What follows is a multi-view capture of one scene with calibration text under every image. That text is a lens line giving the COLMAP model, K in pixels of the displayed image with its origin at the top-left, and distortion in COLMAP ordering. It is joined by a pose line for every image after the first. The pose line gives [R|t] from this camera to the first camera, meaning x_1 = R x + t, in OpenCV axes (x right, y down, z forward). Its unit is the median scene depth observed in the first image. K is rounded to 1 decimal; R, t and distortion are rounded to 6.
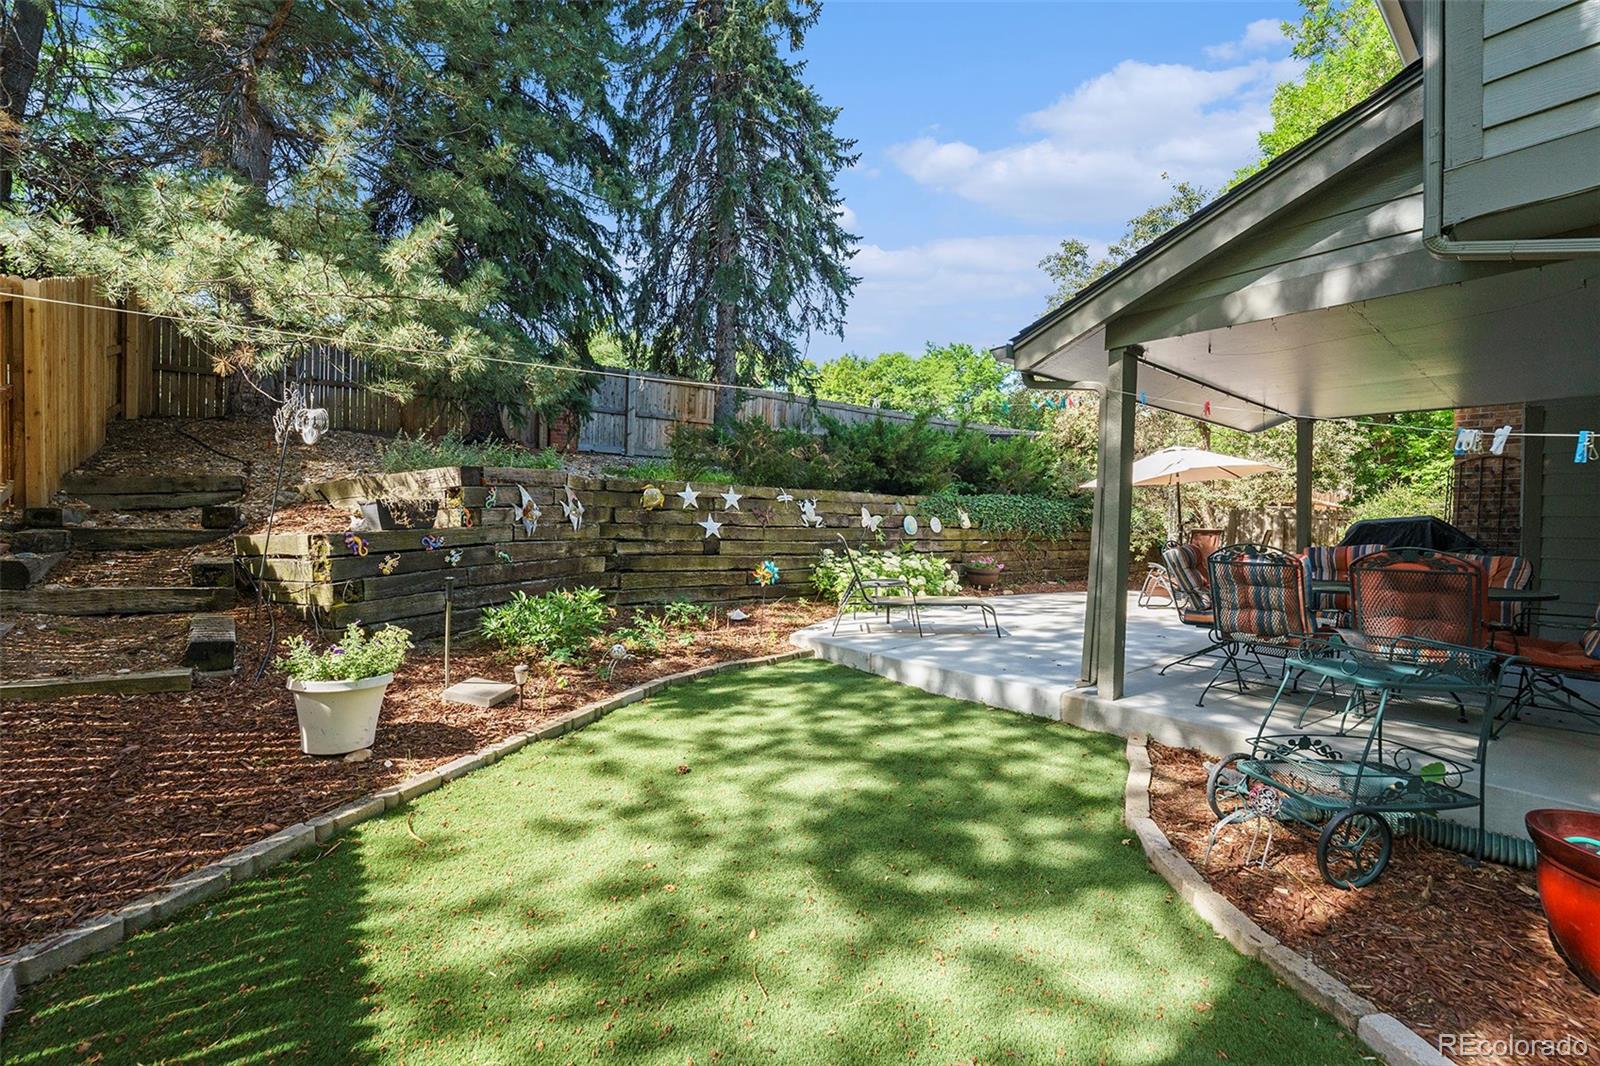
lens RADIAL K [[653.4, 0, 806.2], [0, 653.4, 528.9], [0, 0, 1]] dist [-0.021307, 0.000269]
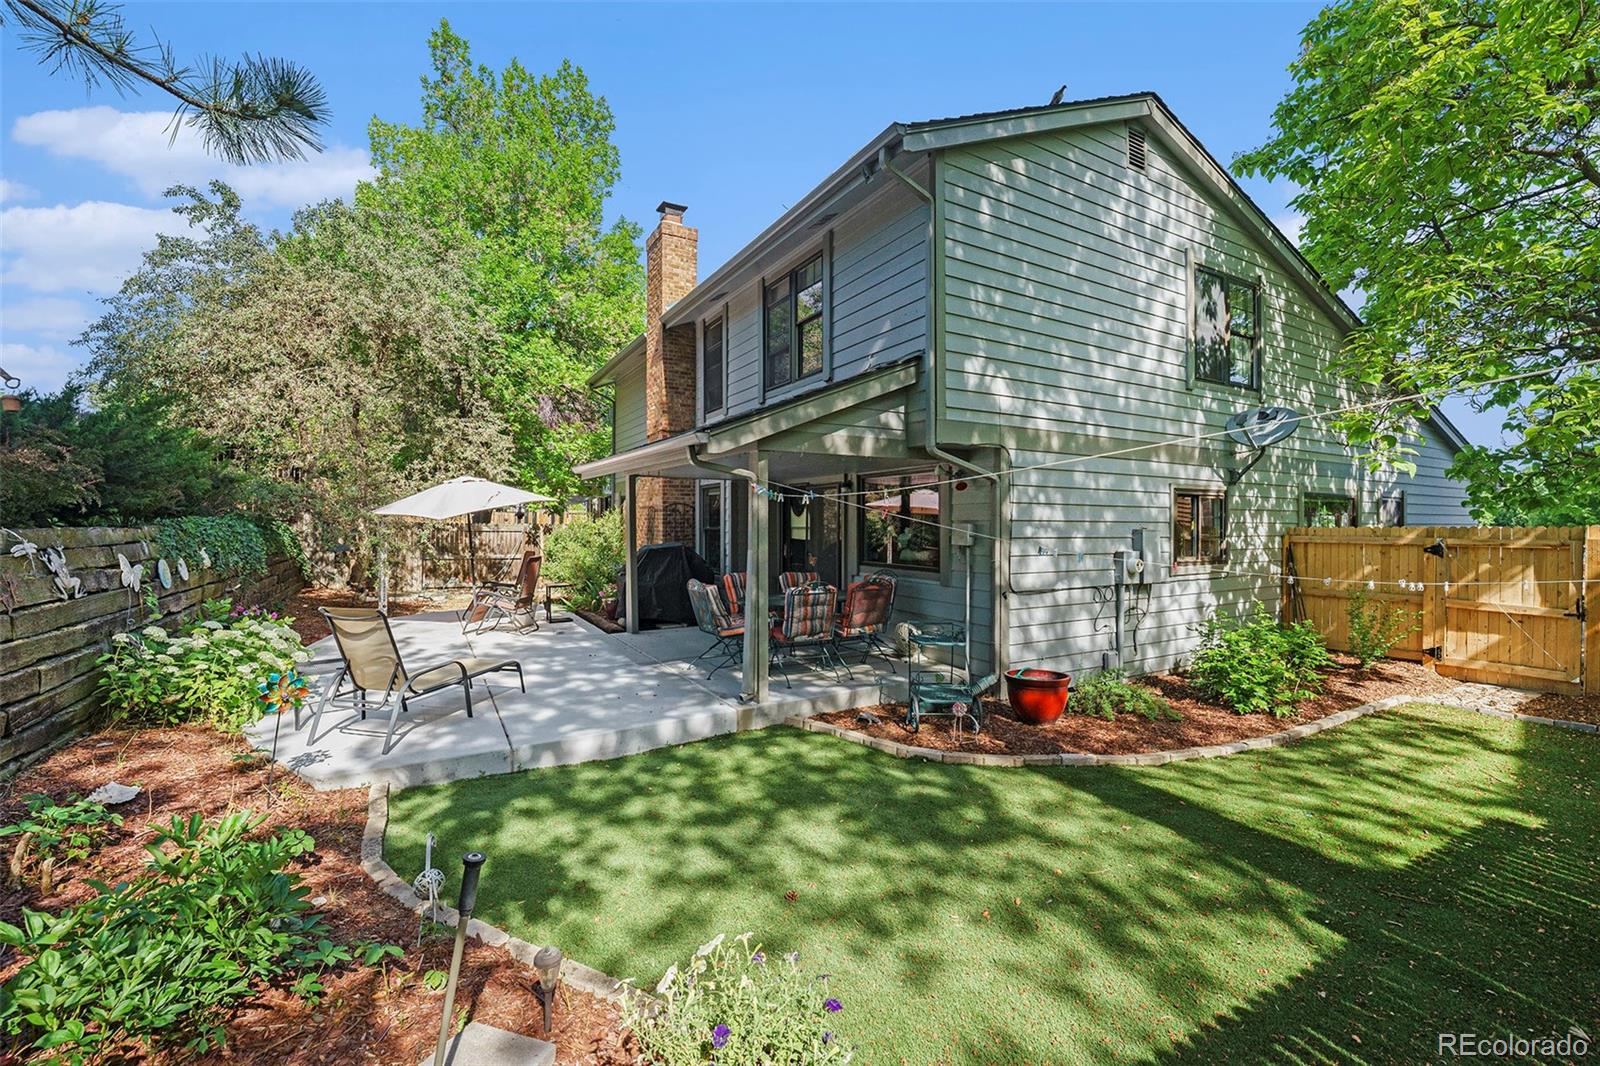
lens RADIAL K [[653.4, 0, 810.6], [0, 653.4, 529.1], [0, 0, 1]] dist [-0.021307, 0.000269]
pose [[0.160402, -0.027898, 0.986657, -0.801271], [0.014477, 0.999559, 0.025909, -0.127766], [-0.986946, 0.010128, 0.160735, 0.605417]]
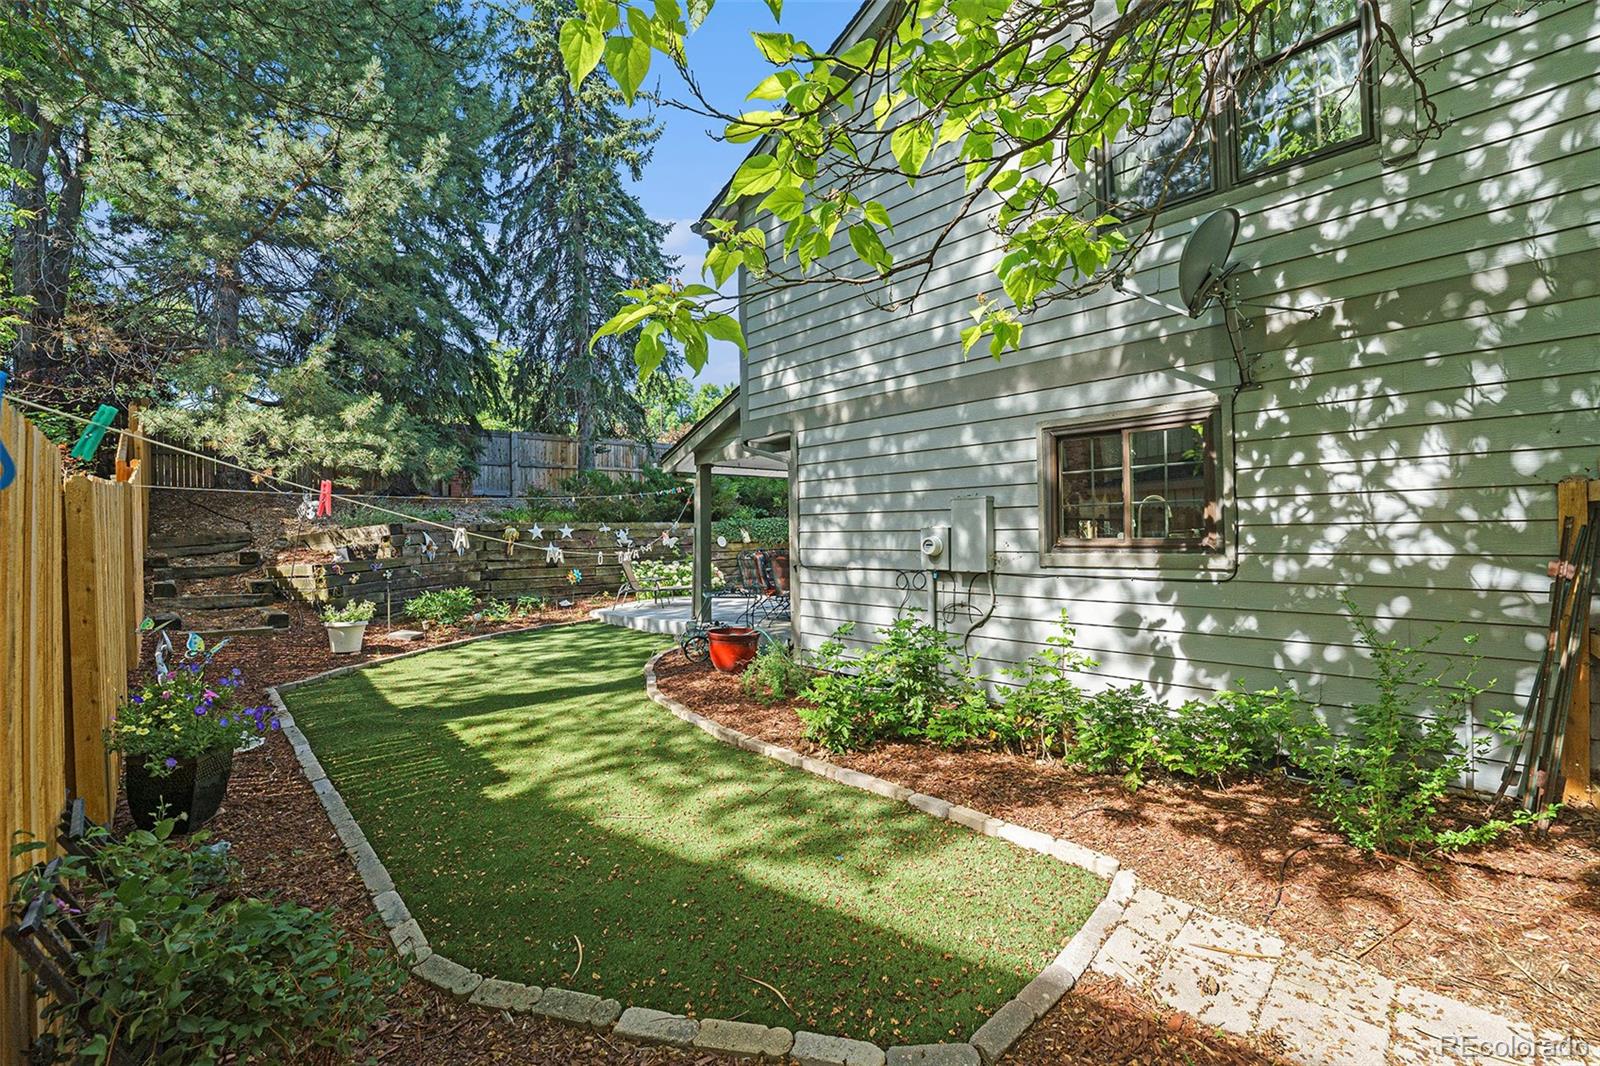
lens RADIAL K [[653.4, 0, 796.4], [0, 653.4, 534.1], [0, 0, 1]] dist [-0.021307, 0.000269]
pose [[0.994932, -0.040276, 0.092127, 0.533160], [0.041159, 0.999123, -0.007713, -0.009584], [-0.091736, 0.011465, 0.995717, -1.119693]]
